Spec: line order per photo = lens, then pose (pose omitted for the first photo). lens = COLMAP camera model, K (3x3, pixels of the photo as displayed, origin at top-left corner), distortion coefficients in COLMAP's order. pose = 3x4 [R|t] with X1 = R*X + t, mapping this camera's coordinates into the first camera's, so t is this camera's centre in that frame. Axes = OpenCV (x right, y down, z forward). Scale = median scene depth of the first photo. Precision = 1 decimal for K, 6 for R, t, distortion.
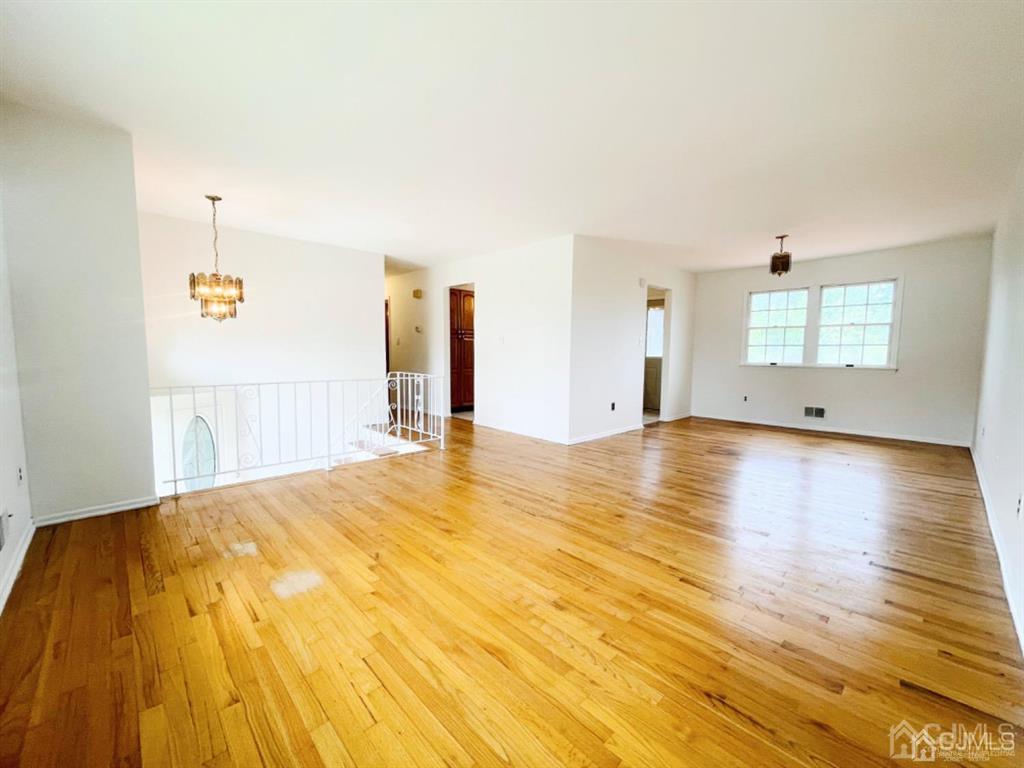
lens RADIAL K [[417.7, 0, 513.8], [0, 417.7, 383.2], [0, 0, 1]] dist [-0.002266, 0.000069]
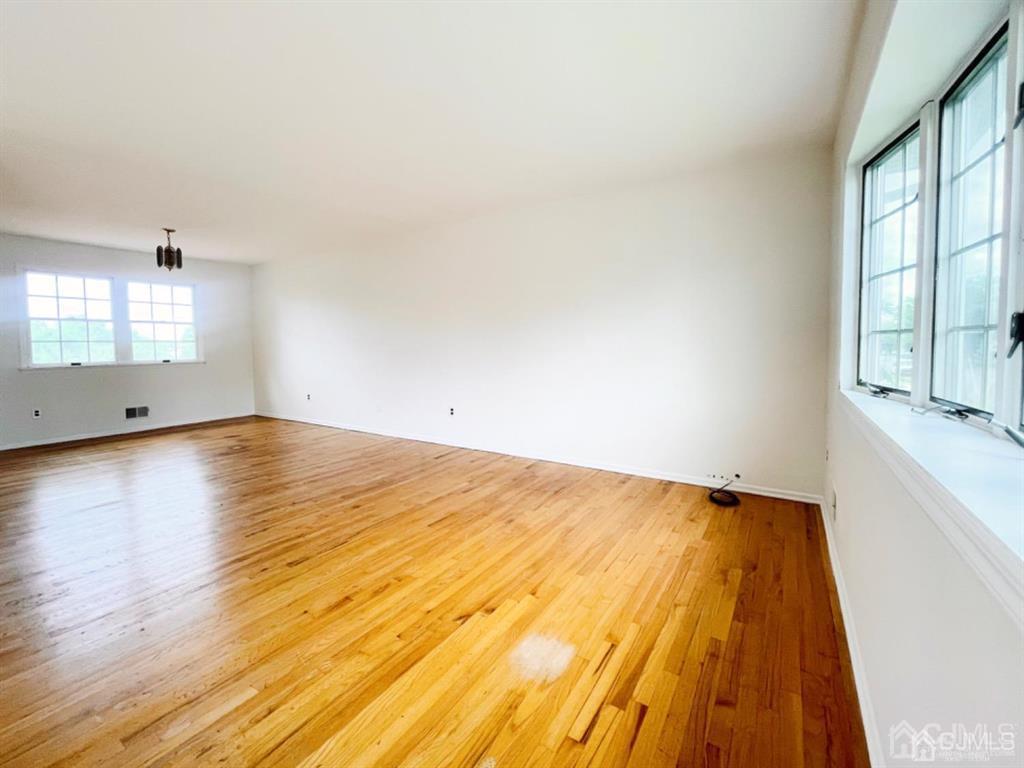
lens RADIAL K [[431.5, 0, 509.6], [0, 431.5, 366.1], [0, 0, 1]] dist [-0.002680, 0.000593]
pose [[-0.224084, -0.059156, 0.972773, -0.783626], [0.079991, 0.993672, 0.078853, -0.083638], [-0.971281, 0.095483, -0.217934, 0.731557]]
